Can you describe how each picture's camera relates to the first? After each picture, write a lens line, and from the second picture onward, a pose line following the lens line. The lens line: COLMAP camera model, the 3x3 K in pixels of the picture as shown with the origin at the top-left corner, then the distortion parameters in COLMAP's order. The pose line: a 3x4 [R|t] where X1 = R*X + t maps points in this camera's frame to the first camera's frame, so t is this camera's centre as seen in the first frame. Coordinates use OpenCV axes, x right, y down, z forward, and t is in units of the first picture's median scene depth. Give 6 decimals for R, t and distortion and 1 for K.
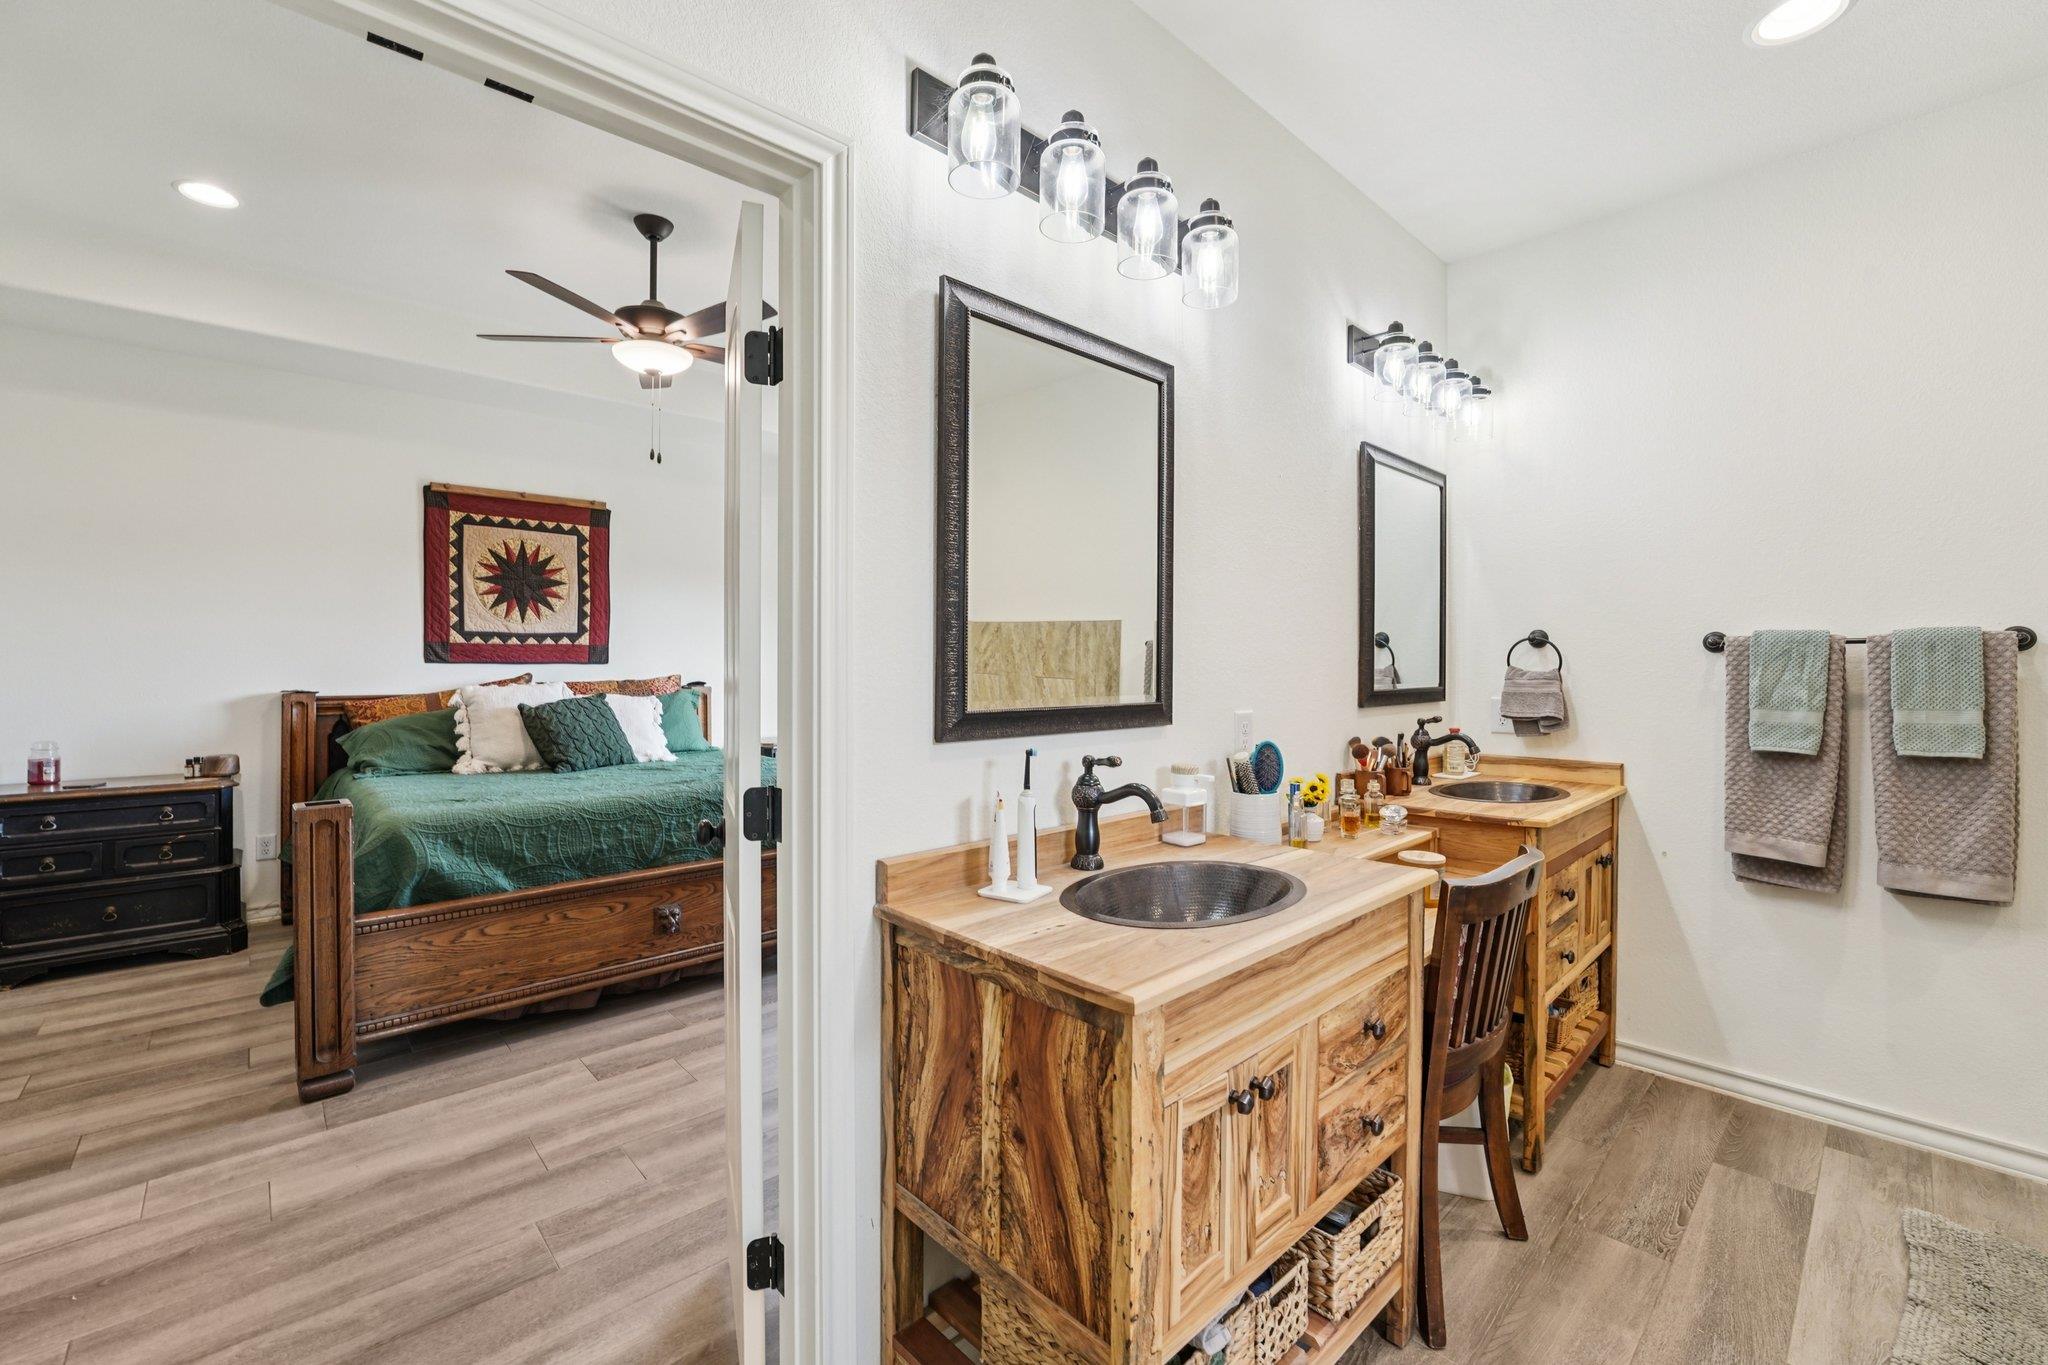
lens RADIAL K [[840.9, 0, 1041.7], [0, 840.9, 661.5], [0, 0, 1]] dist [-0.027664, 0.000372]
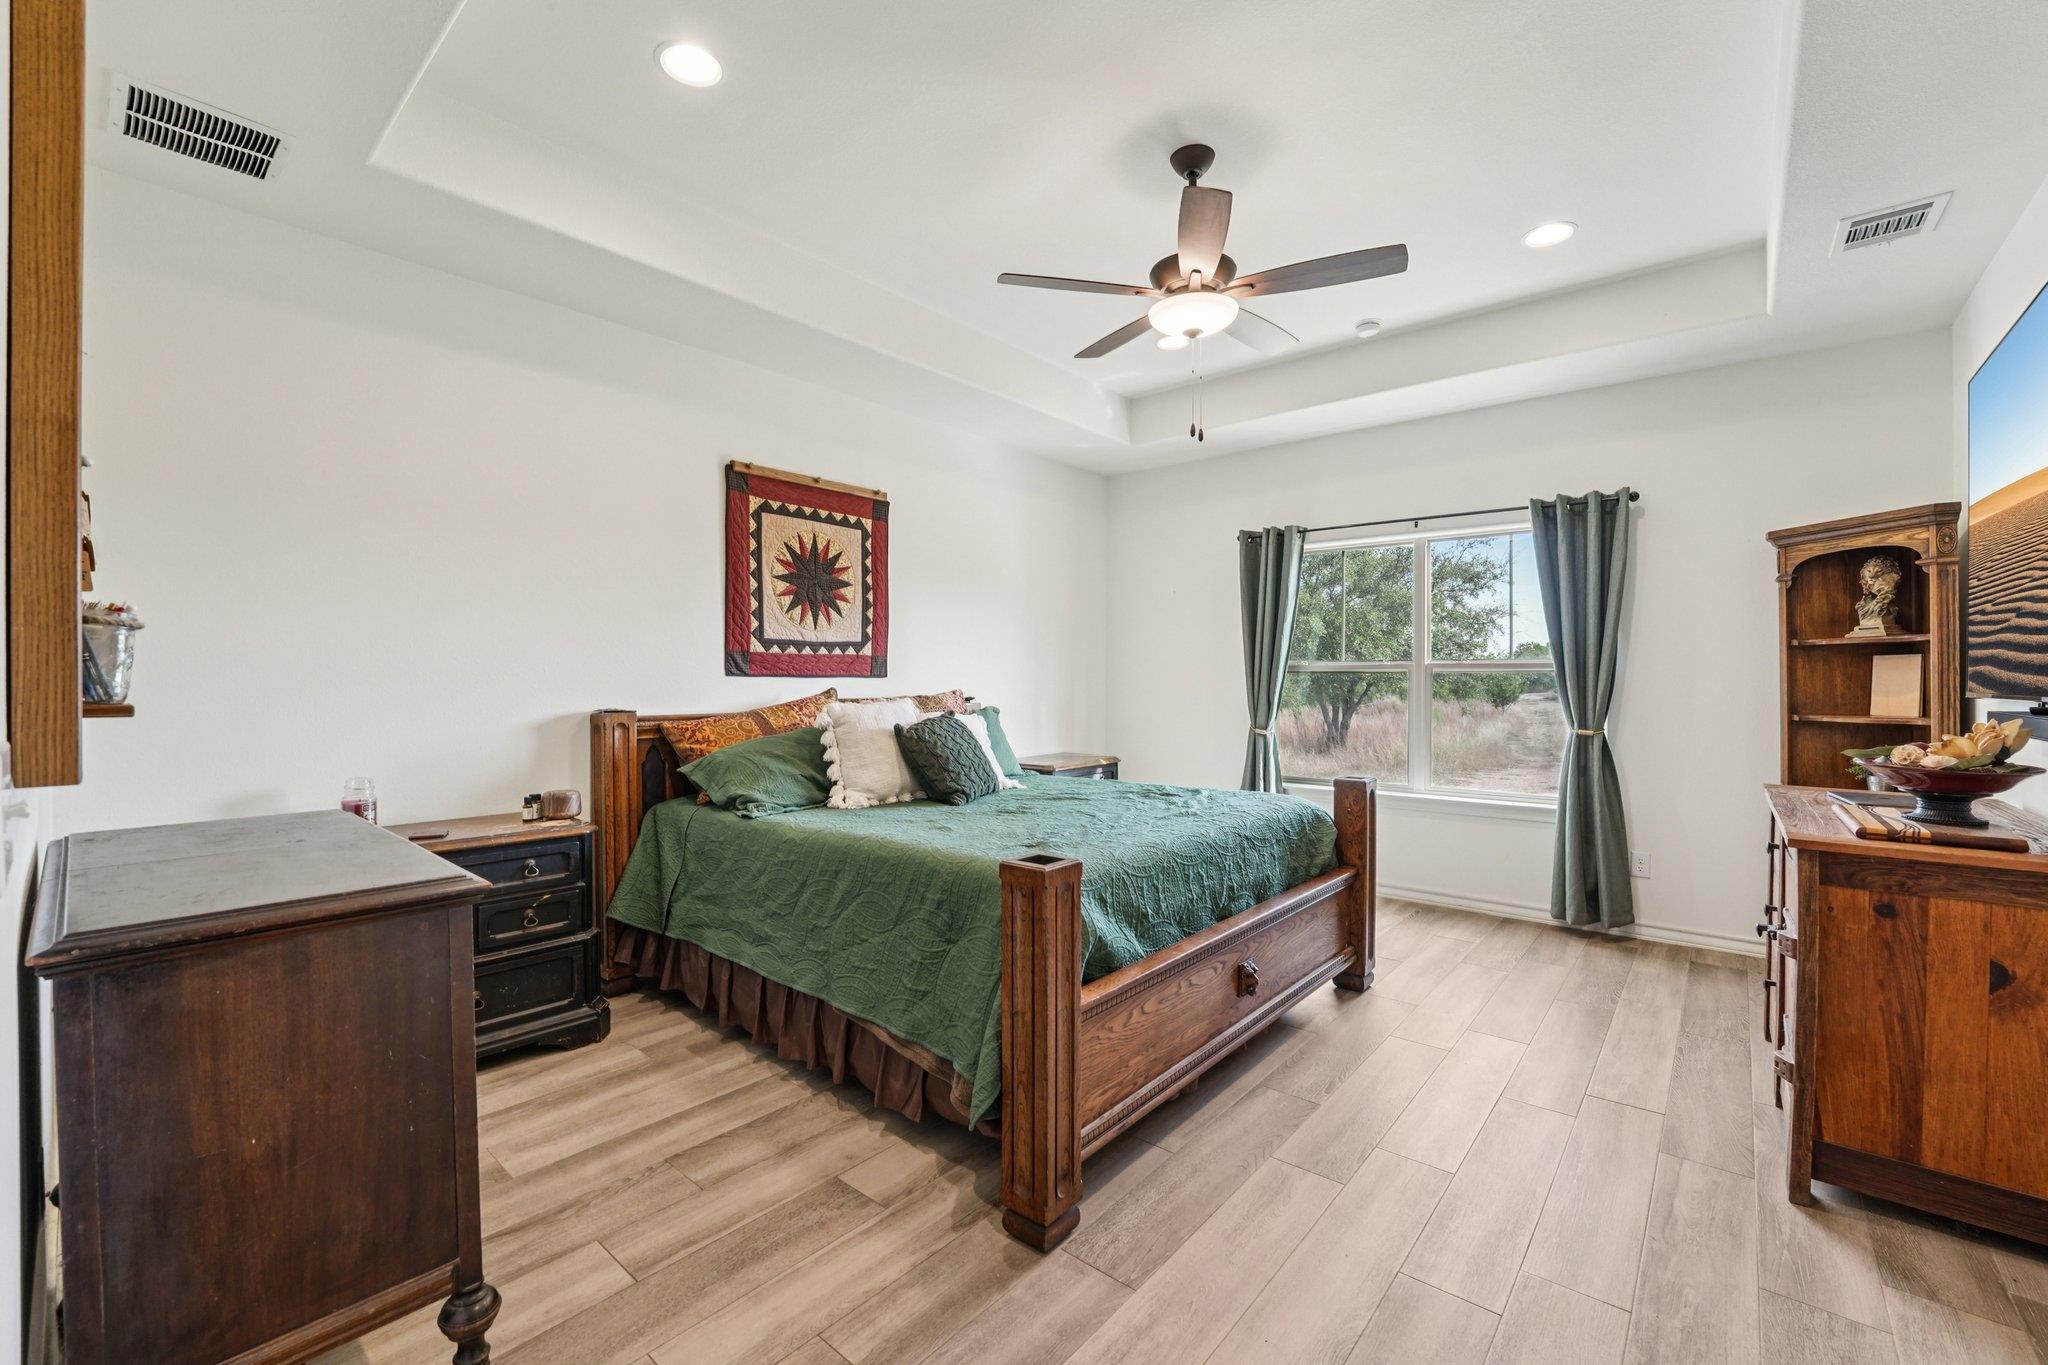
lens RADIAL K [[840.9, 0, 1030.1], [0, 840.9, 685.9], [0, 0, 1]] dist [-0.027664, 0.000372]
pose [[0.995046, 0.001233, 0.099409, -0.503419], [-0.002403, 0.999929, 0.011649, 0.001141], [-0.099388, -0.011830, 0.994978, 0.118474]]
